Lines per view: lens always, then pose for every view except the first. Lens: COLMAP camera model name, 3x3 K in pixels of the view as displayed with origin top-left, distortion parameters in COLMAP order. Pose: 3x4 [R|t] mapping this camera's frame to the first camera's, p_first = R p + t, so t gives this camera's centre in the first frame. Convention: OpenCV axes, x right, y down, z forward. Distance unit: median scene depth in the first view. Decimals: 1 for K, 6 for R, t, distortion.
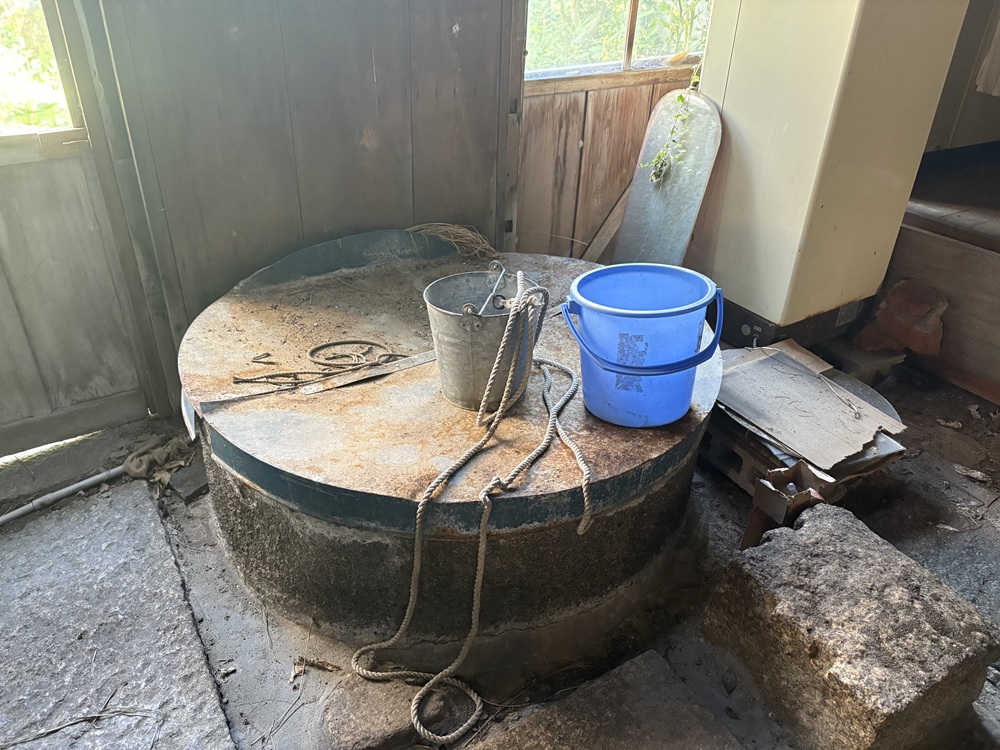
lens RADIAL K [[772.7, 0, 497.6], [0, 772.7, 373.2], [0, 0, 1]] dist [0.043084, -0.039689]
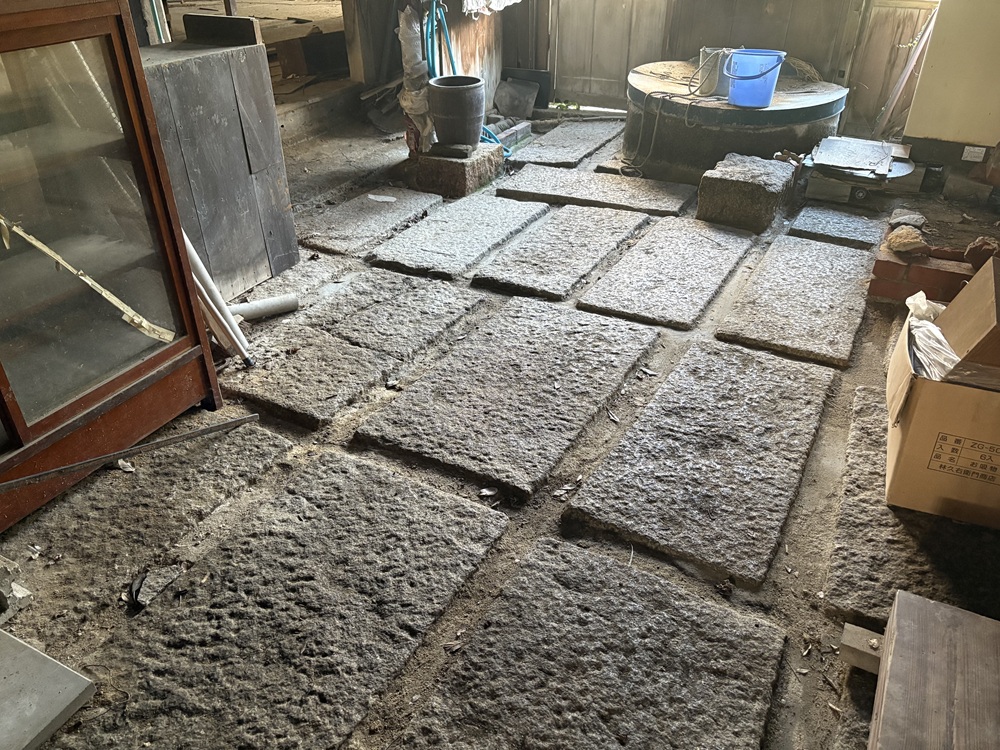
lens RADIAL K [[772.7, 0, 496.1], [0, 772.7, 376.5], [0, 0, 1]] dist [0.043084, -0.039689]
pose [[0.494366, 0.450368, -0.743485, 1.378770], [-0.435589, 0.868528, 0.236477, 0.379757], [0.752240, 0.206948, 0.625546, -0.702603]]
